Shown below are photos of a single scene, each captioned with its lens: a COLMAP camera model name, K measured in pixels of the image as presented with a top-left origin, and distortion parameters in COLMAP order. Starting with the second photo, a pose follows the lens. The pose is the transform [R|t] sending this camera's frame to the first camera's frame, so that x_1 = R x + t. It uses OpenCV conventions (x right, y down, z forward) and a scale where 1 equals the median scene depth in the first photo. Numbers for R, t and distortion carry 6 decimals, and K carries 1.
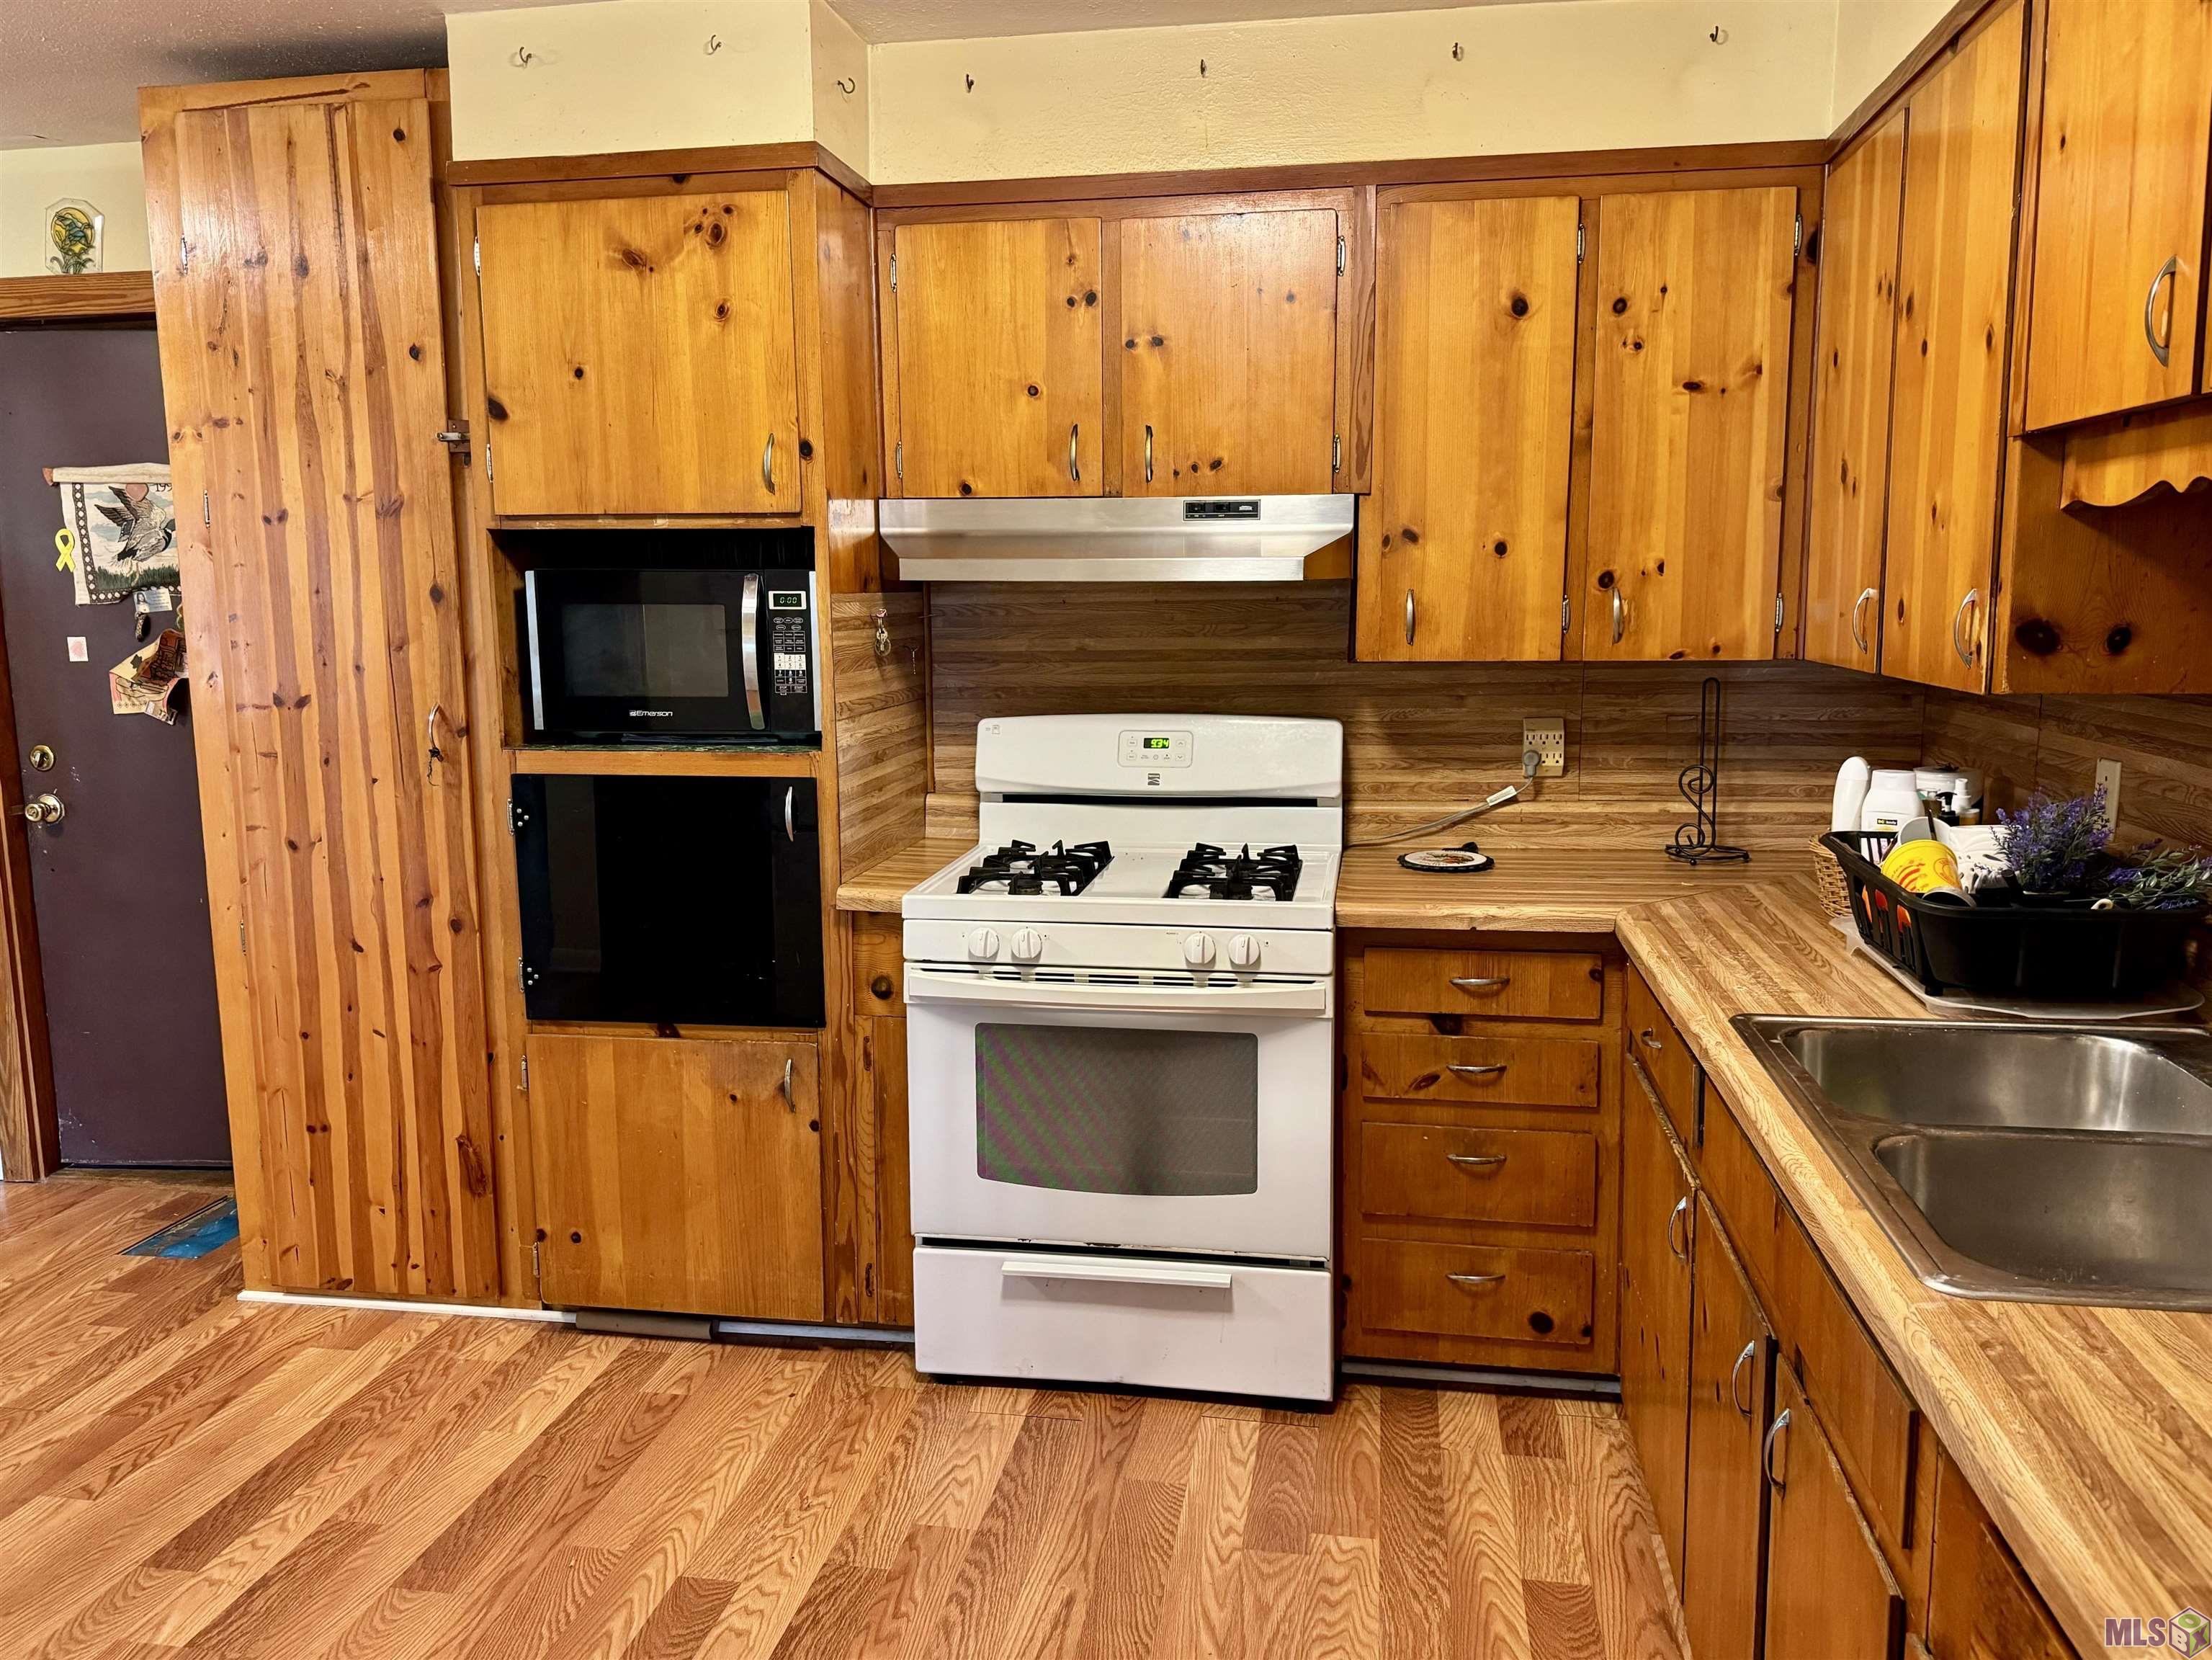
lens RADIAL K [[1611.0, 0, 1106.0], [0, 1611.0, 830.0], [0, 0, 1]] dist [0.100640, -0.125747]
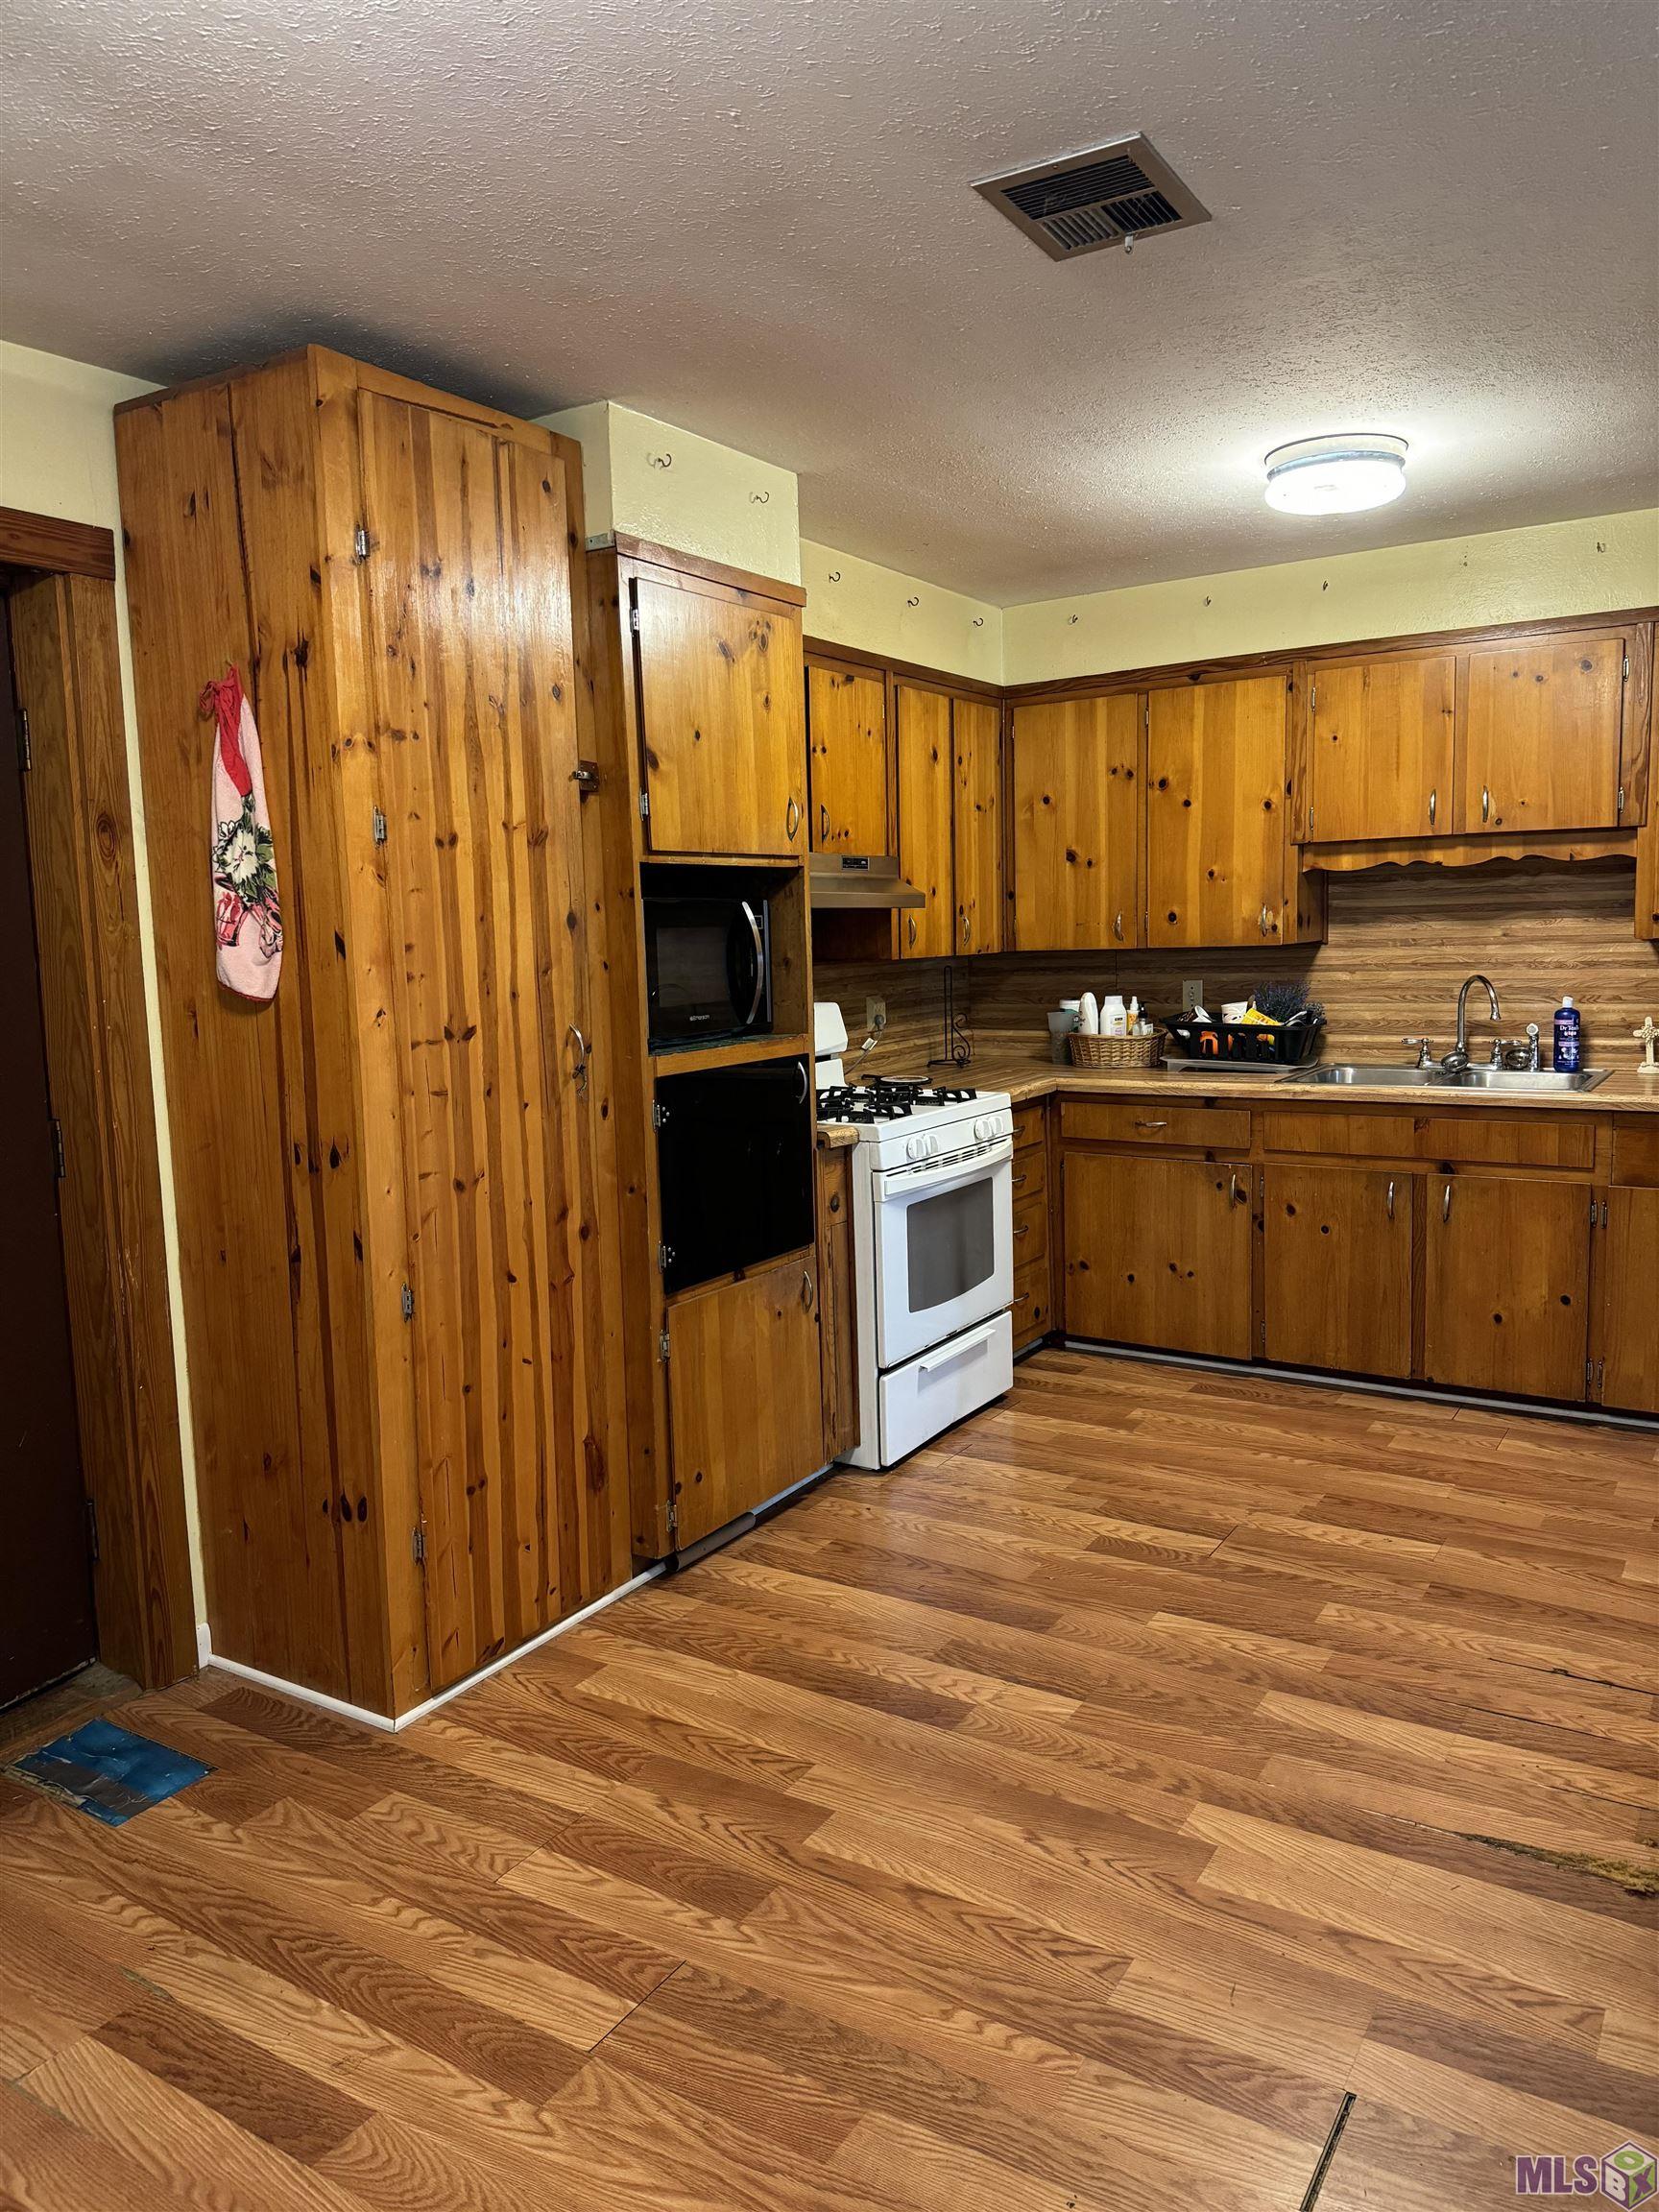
lens RADIAL K [[1516.8, 0, 829.5], [0, 1516.8, 1106.0], [0, 0, 1]] dist [0.201704, -0.419057]
pose [[0.383764, -0.112619, 0.916538, -1.276646], [0.157784, 0.985936, 0.055080, -0.053658], [-0.909852, 0.123477, 0.396136, 0.470433]]
